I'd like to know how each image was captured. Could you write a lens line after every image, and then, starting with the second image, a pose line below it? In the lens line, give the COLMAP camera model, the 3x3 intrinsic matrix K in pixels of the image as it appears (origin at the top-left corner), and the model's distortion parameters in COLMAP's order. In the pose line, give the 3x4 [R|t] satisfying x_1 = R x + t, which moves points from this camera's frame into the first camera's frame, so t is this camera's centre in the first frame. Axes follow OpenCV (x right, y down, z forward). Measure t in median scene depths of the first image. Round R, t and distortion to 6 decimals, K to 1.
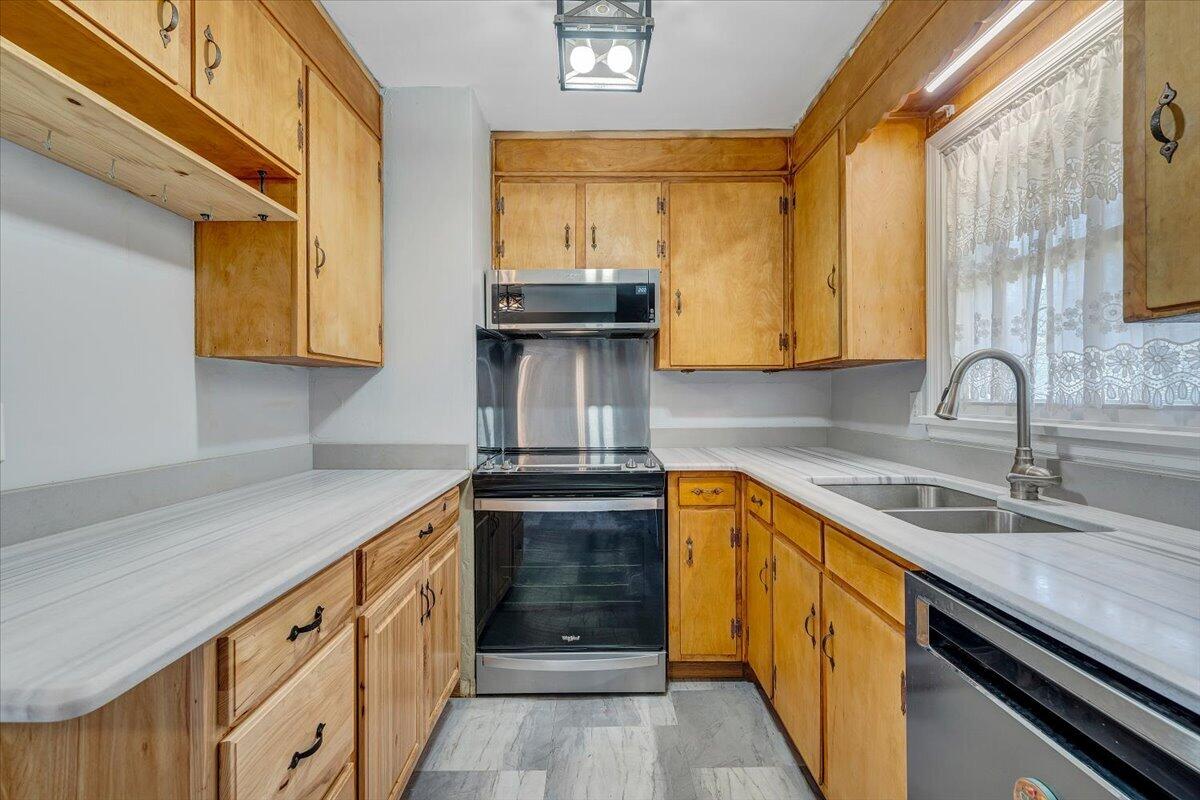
lens RADIAL K [[545.1, 0, 599.0], [0, 545.1, 397.9], [0, 0, 1]] dist [0.001043, -0.000101]
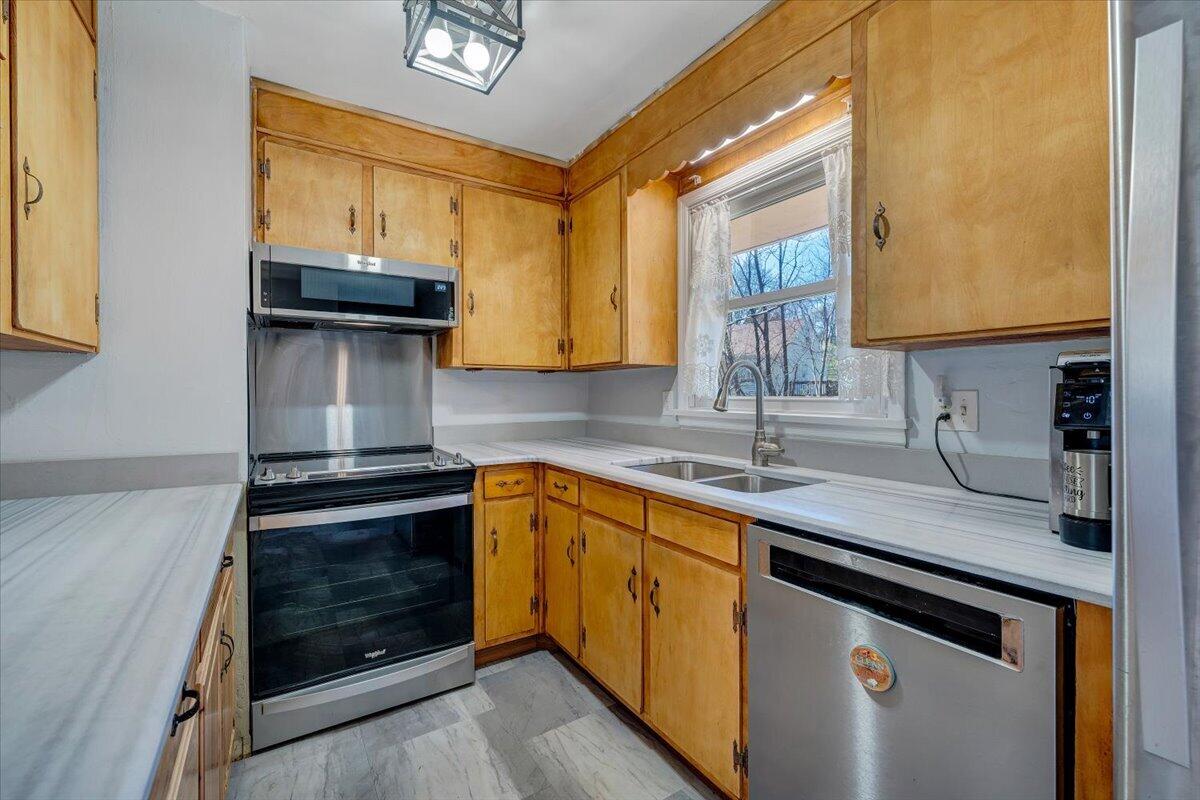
lens RADIAL K [[510.0, 0, 599.4], [0, 510.0, 397.1], [0, 0, 1]] dist [0.000476, -0.000185]
pose [[0.845810, -0.001679, 0.533482, -0.198923], [0.000384, 0.999997, 0.002538, 0.000863], [-0.533485, -0.001942, 0.845808, 0.063637]]
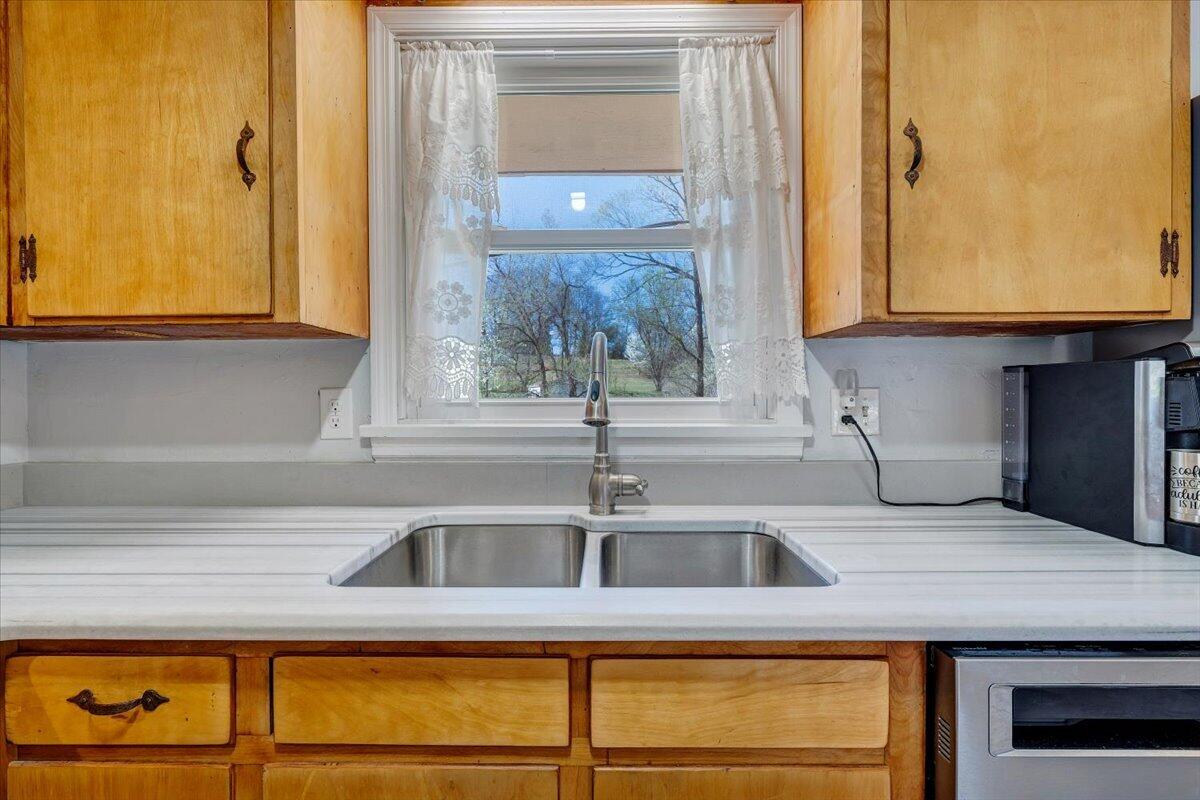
lens RADIAL K [[527.8, 0, 601.5], [0, 527.8, 398.5], [0, 0, 1]] dist [-0.000101, 0.000271]
pose [[0.013695, -0.001895, 0.999904, -0.032349], [0.008777, 0.999960, 0.001775, 0.002140], [-0.999868, 0.008751, 0.013711, 0.676154]]
